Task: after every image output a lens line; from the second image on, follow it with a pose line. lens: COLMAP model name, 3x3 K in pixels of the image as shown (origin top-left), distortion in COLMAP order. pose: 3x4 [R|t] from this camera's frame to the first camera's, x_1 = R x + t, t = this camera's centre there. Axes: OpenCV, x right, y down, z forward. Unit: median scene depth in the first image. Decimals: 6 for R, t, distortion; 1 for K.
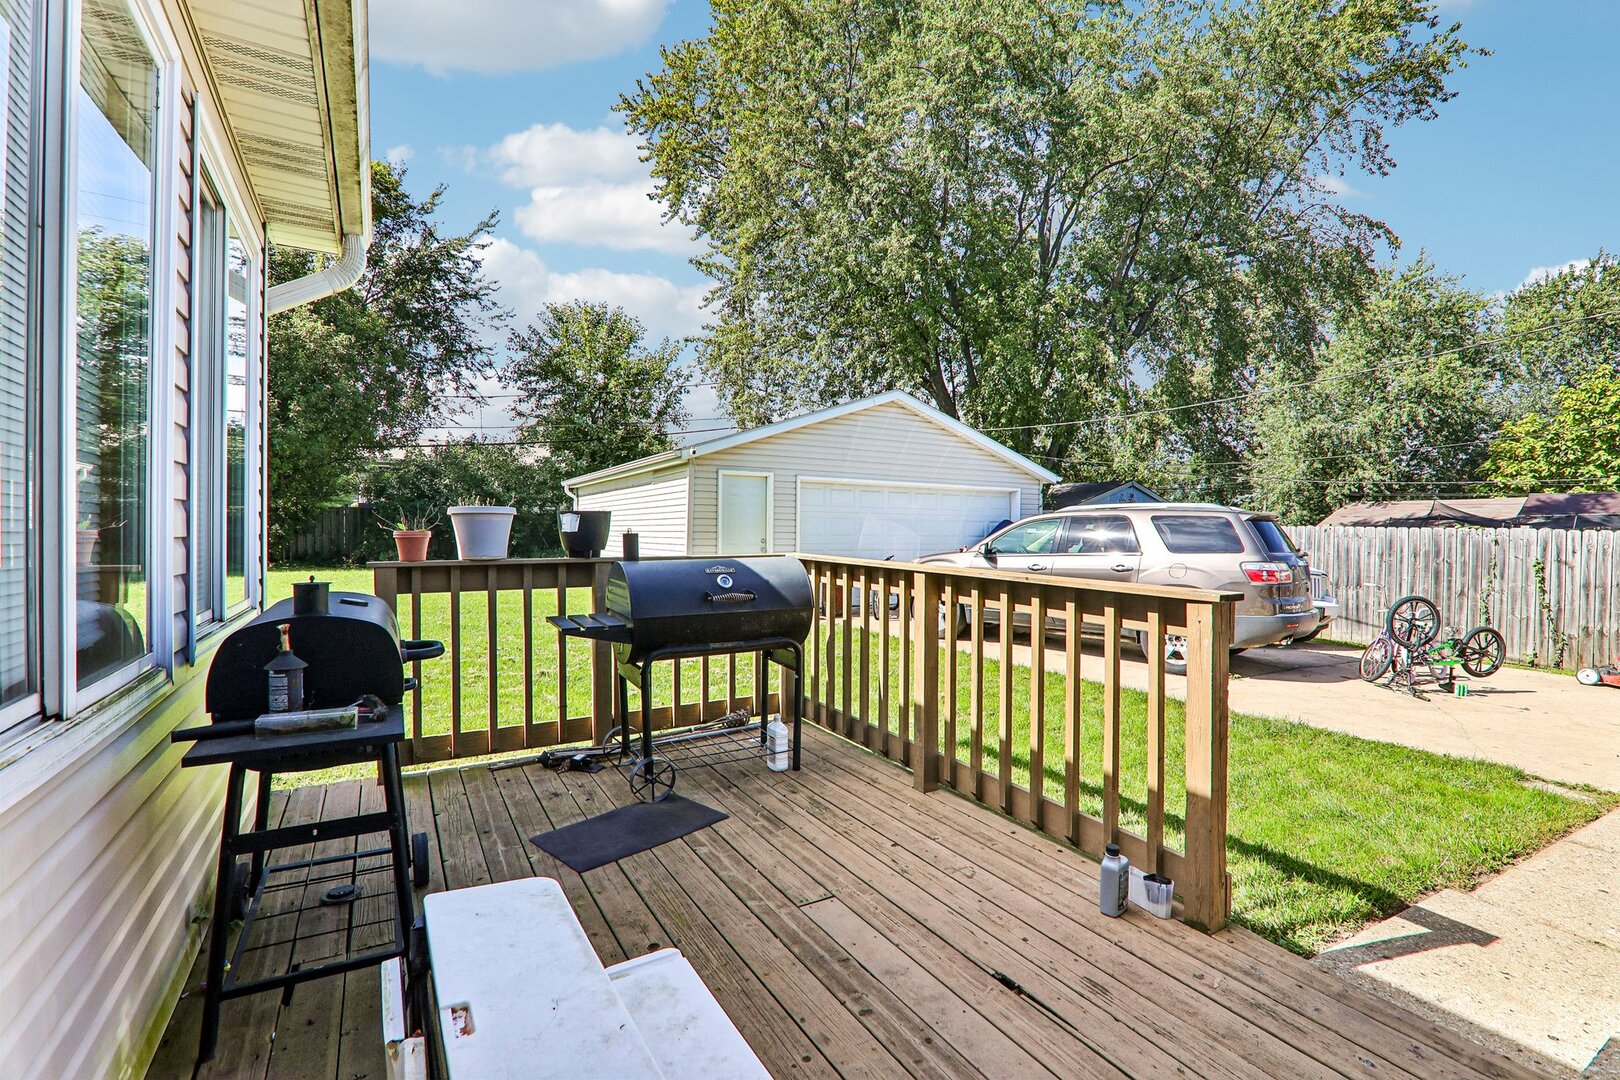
lens RADIAL K [[748.6, 0, 809.6], [0, 748.6, 542.1], [0, 0, 1]] dist [-0.003564, -0.000031]
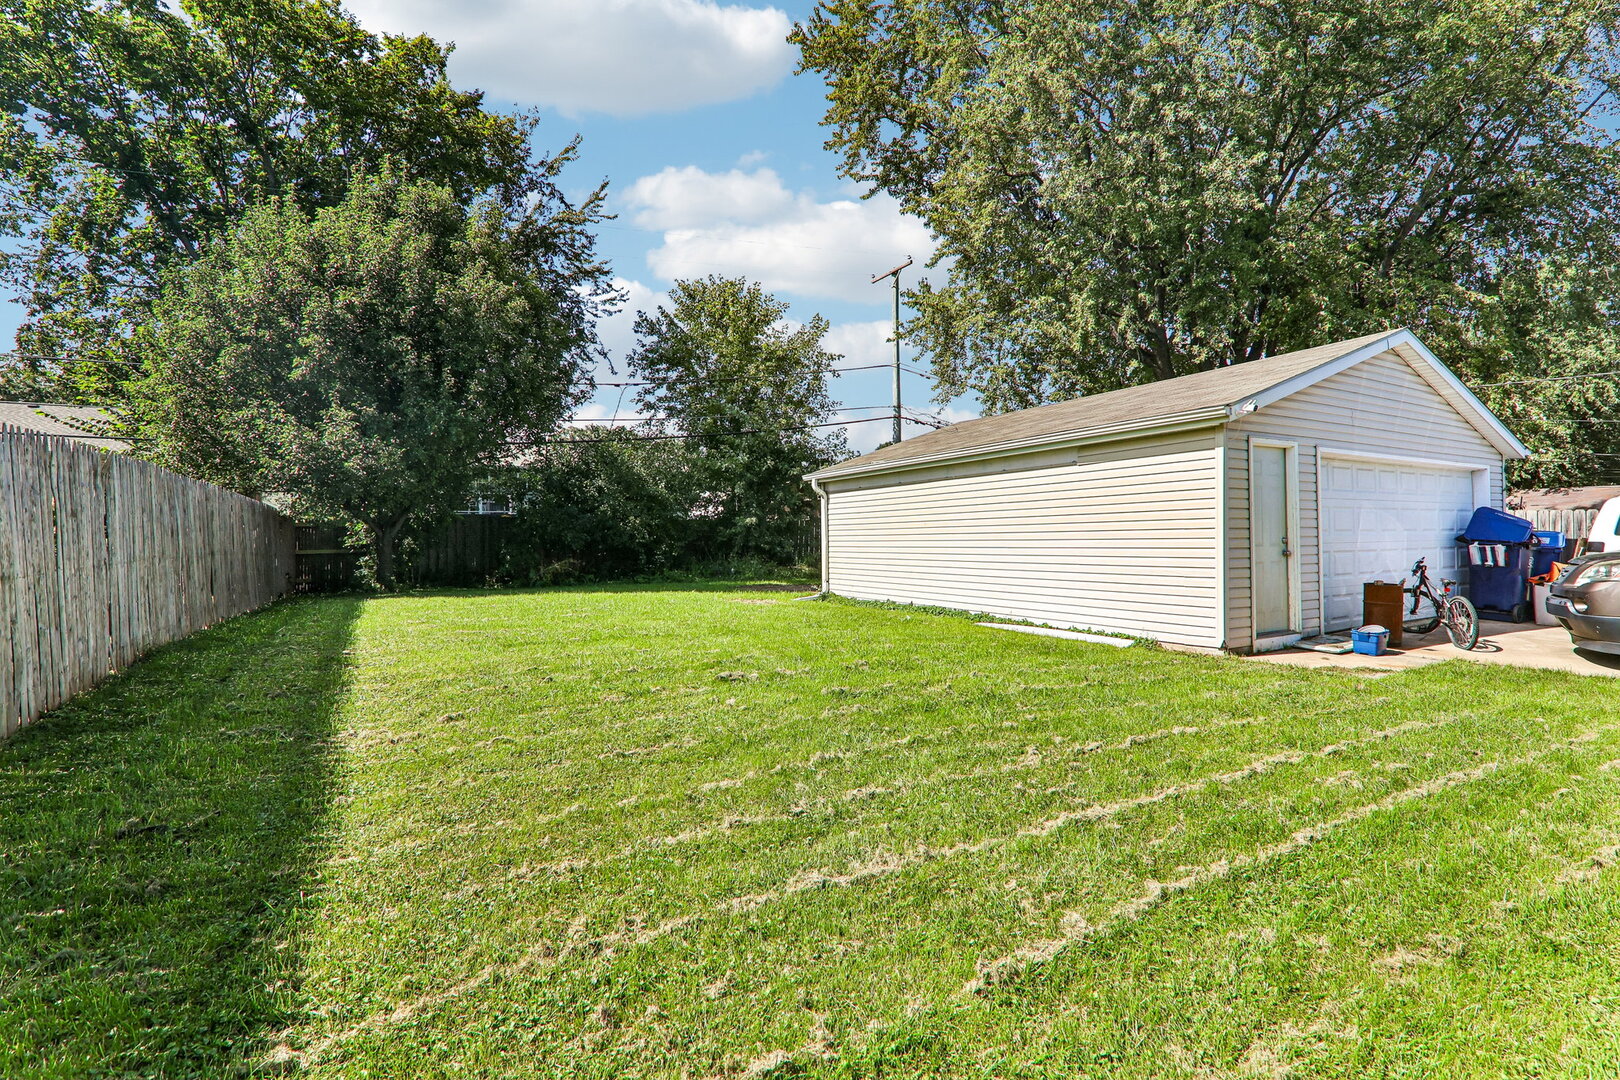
lens RADIAL K [[748.6, 0, 812.9], [0, 748.6, 534.3], [0, 0, 1]] dist [-0.003564, -0.000031]
pose [[0.999774, -0.021213, -0.001459, -0.198442], [0.021185, 0.999624, -0.017417, -0.002200], [0.001828, 0.017382, 0.999847, 0.126921]]
